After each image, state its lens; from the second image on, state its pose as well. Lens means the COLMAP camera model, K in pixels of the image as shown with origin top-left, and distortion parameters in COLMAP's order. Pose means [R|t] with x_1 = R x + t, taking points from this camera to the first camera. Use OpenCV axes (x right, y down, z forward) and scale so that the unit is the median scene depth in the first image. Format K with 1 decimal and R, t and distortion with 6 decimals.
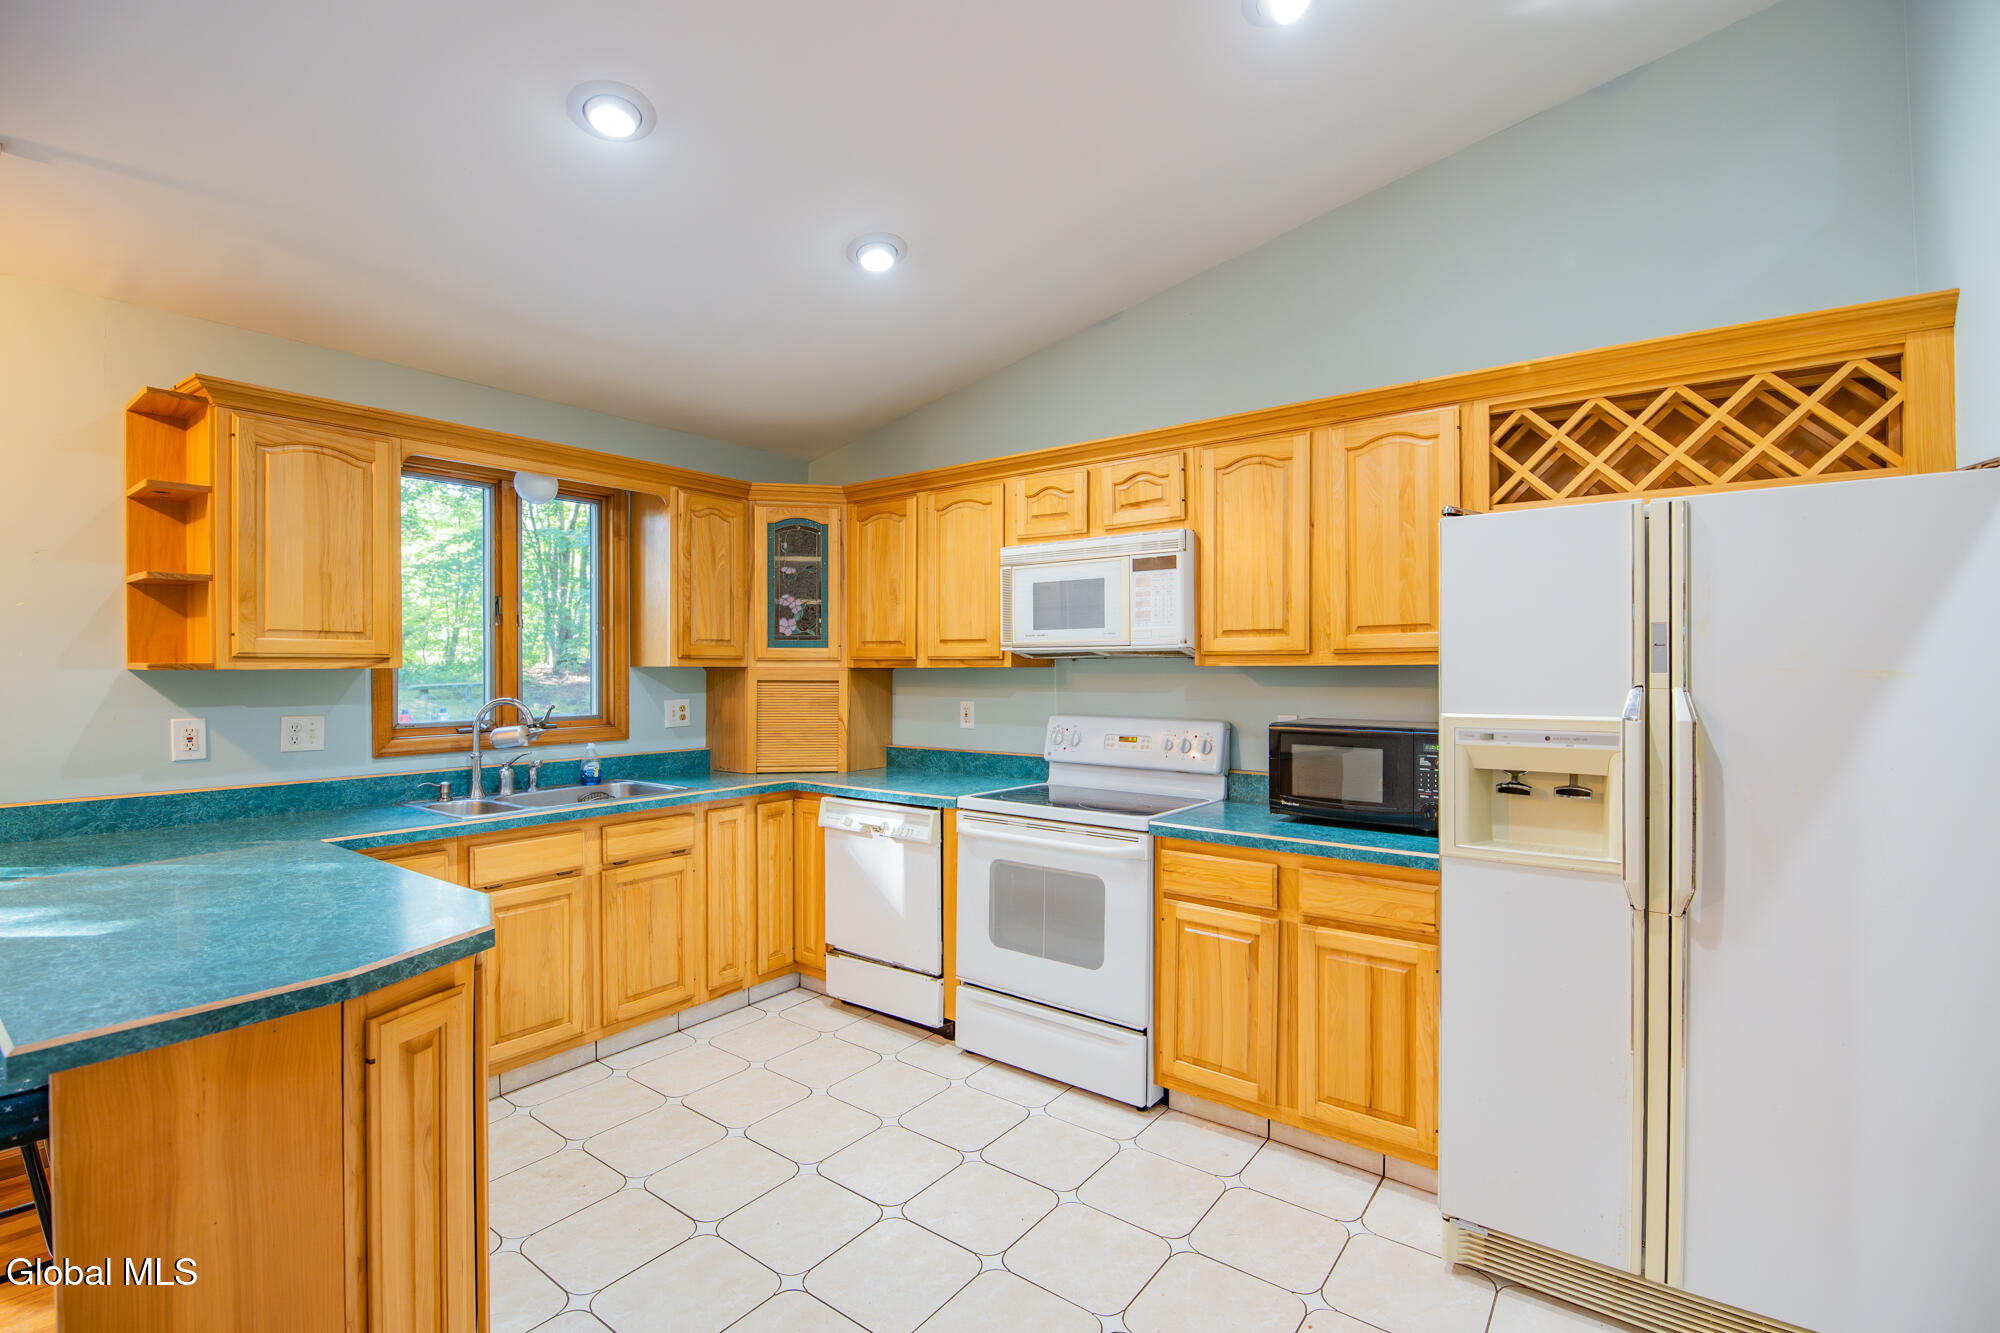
lens RADIAL K [[879.5, 0, 1017.3], [0, 879.5, 670.4], [0, 0, 1]] dist [-0.002144, -0.010073]
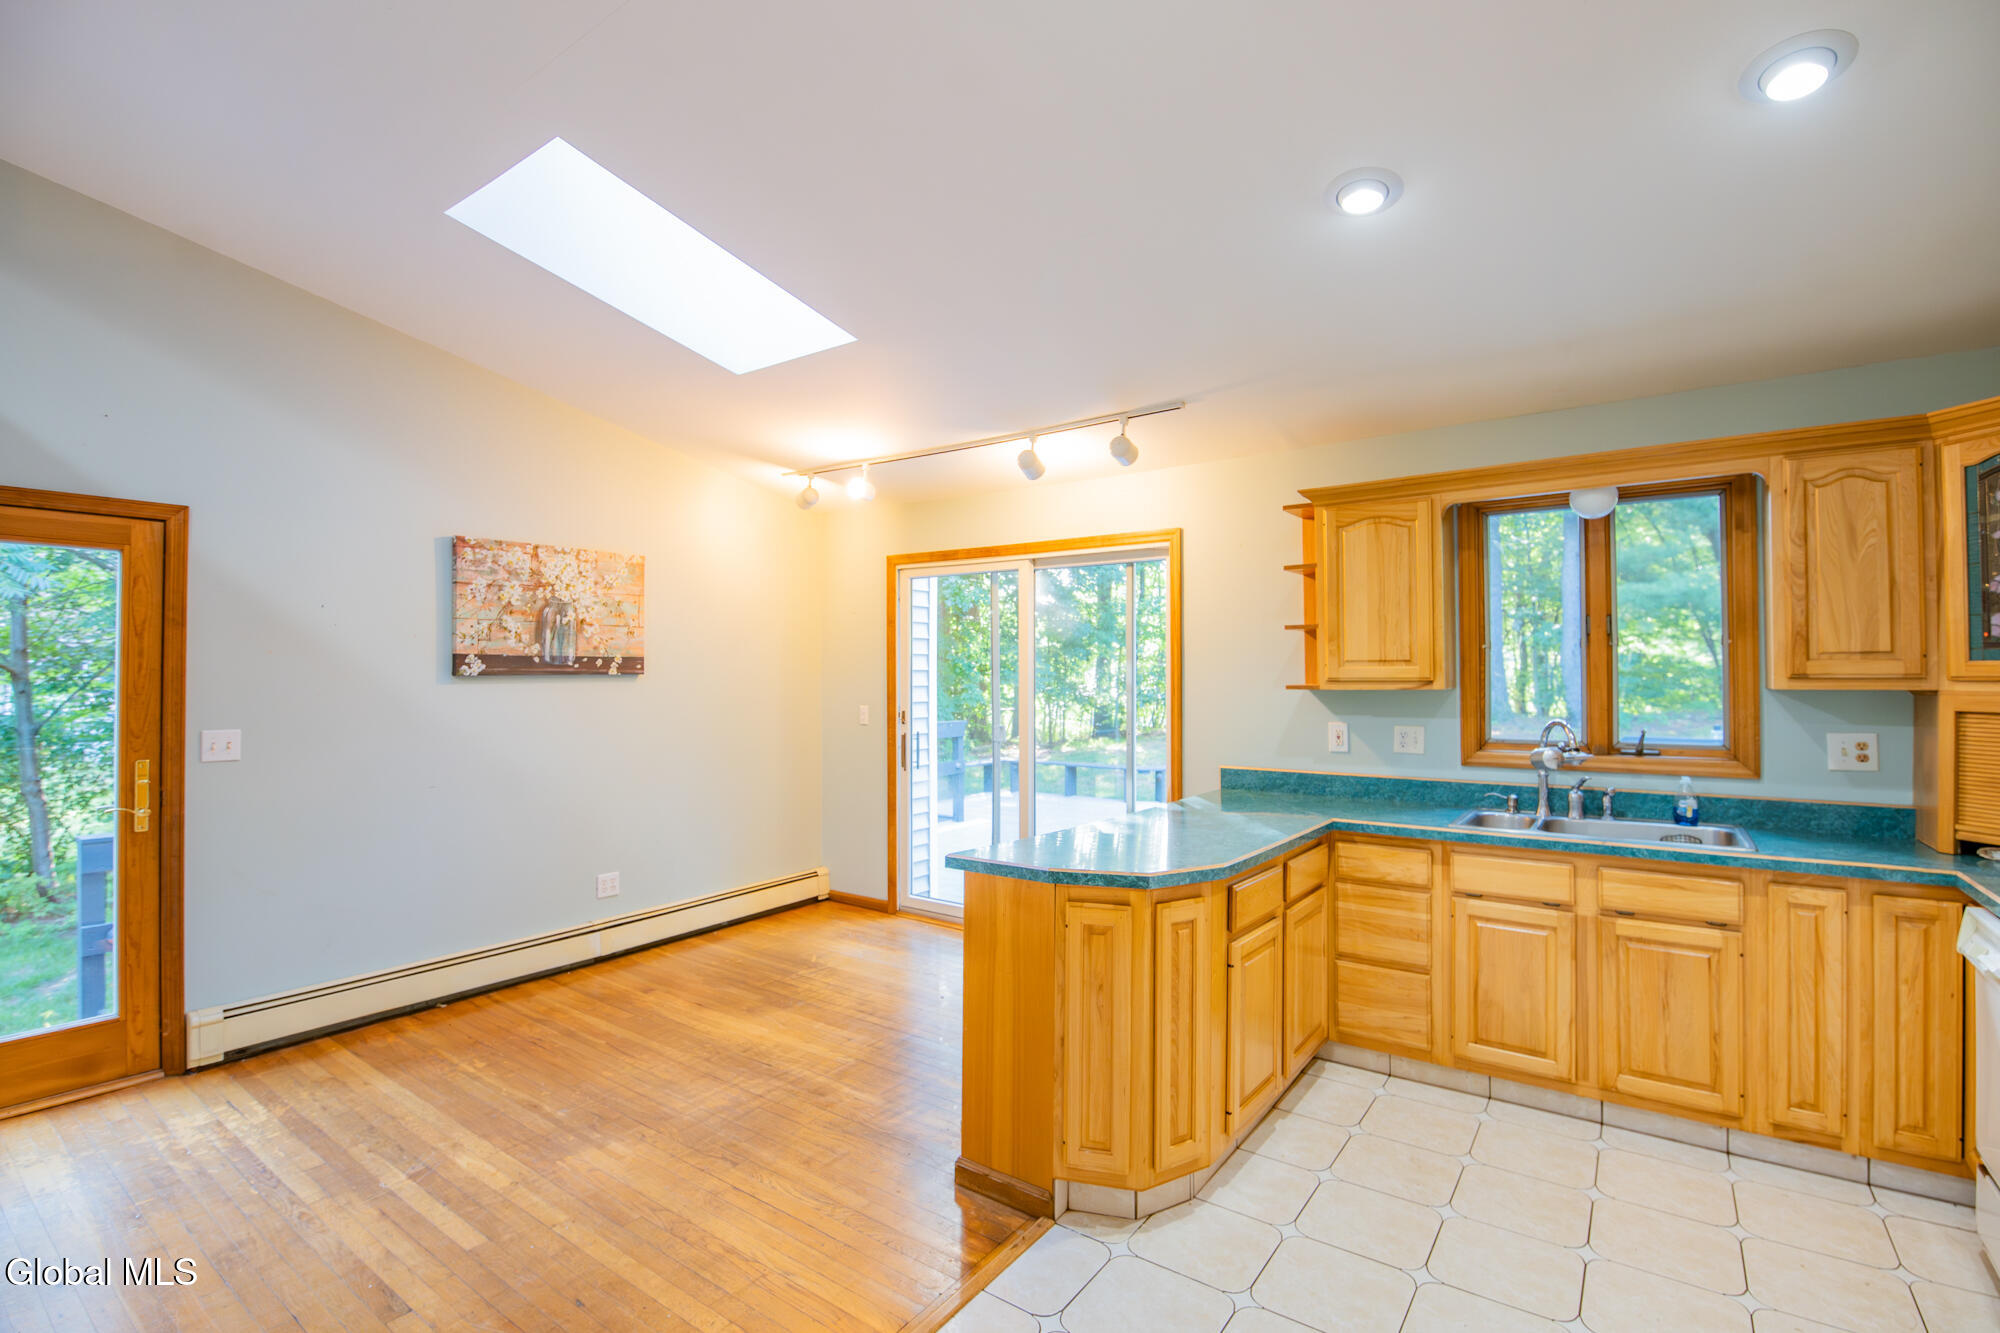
lens RADIAL K [[907.2, 0, 1000.1], [0, 907.2, 662.4], [0, 0, 1]] dist [0.002404, -0.009982]
pose [[0.010671, -0.014488, -0.999838, 0.470598], [0.000724, 0.999895, -0.014481, -0.020354], [0.999943, -0.000569, 0.010680, 0.377149]]
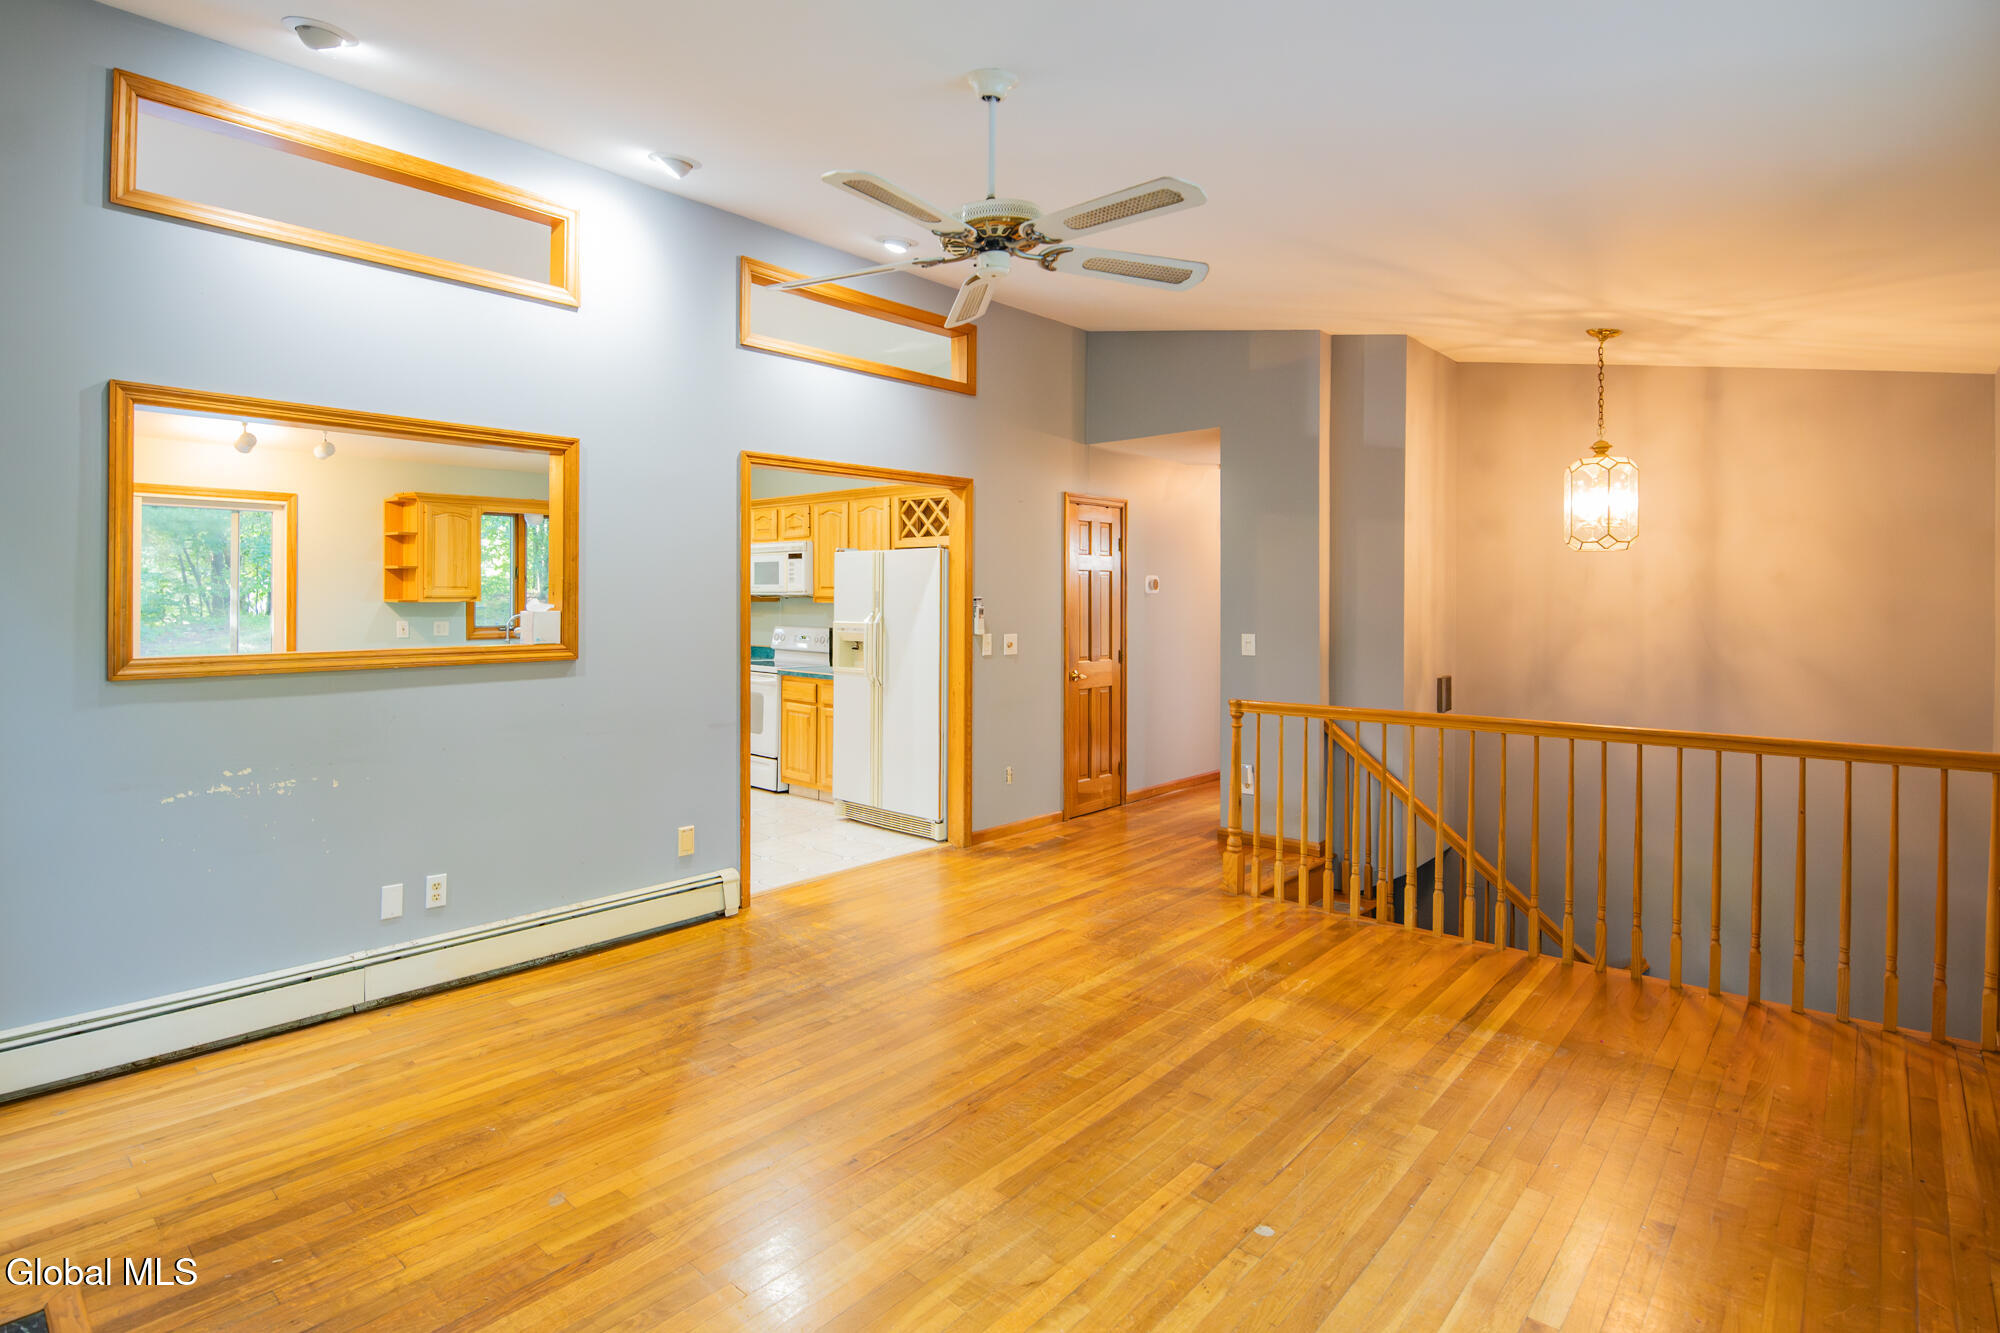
lens RADIAL K [[997.9, 0, 889.9], [0, 997.9, 595.5], [0, 0, 1]] dist [0.001333, -0.014919]
pose [[0.989095, 0.004816, -0.147201, 0.760035], [-0.004787, 0.999988, 0.000554, -0.024335], [0.147202, 0.000157, 0.989106, -1.448267]]
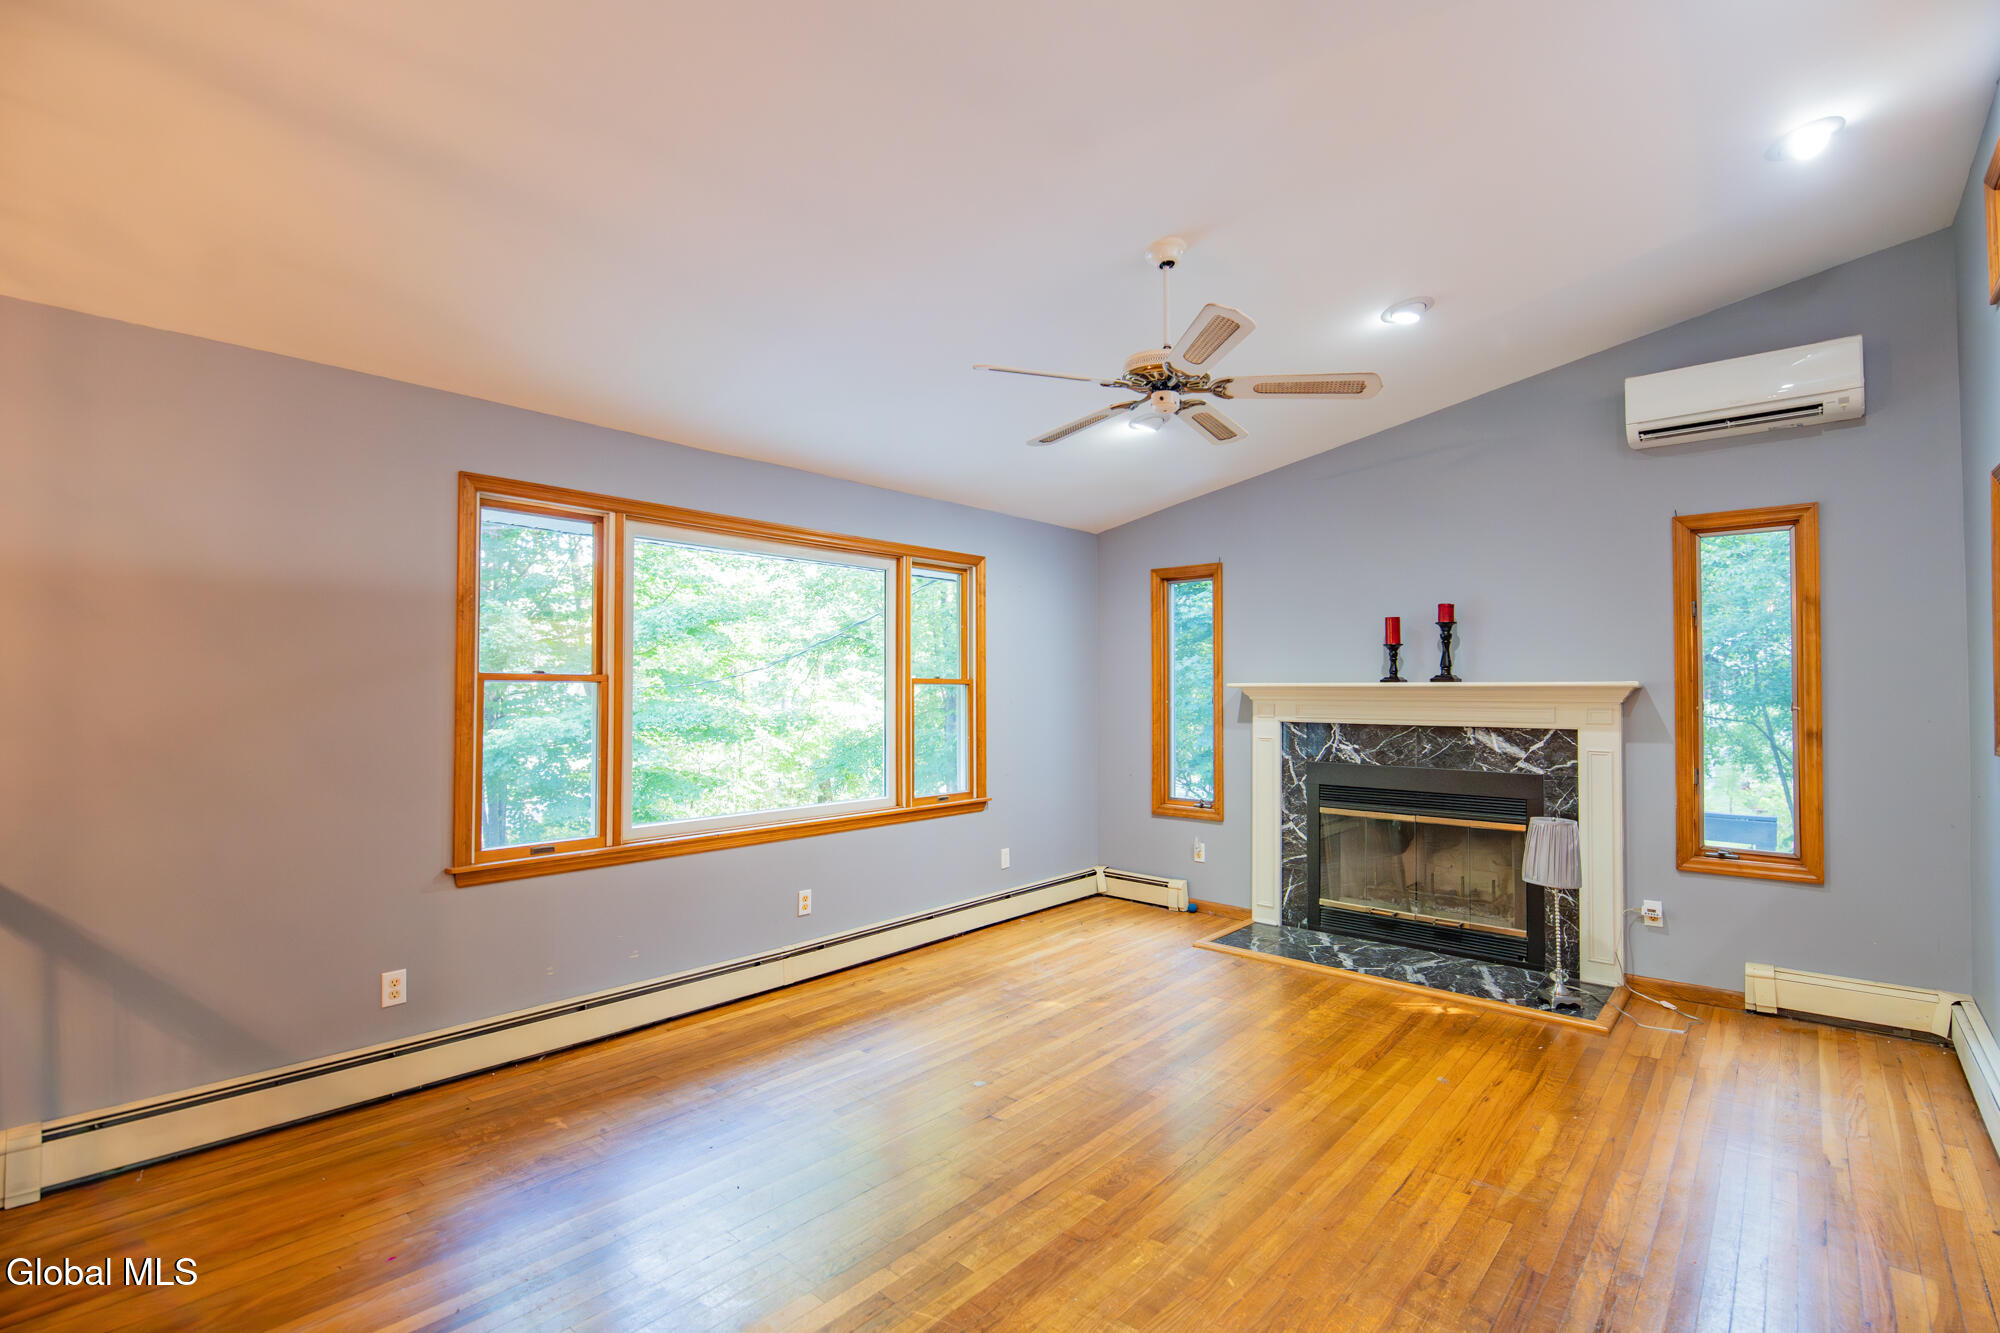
lens RADIAL K [[900.8, 0, 1015.3], [0, 900.8, 670.5], [0, 0, 1]] dist [-0.000315, -0.011661]
pose [[-0.996540, 0.003600, 0.083040, 0.800143], [0.001865, 0.999778, -0.020965, -0.006901], [-0.083098, -0.020738, -0.996326, 0.421944]]
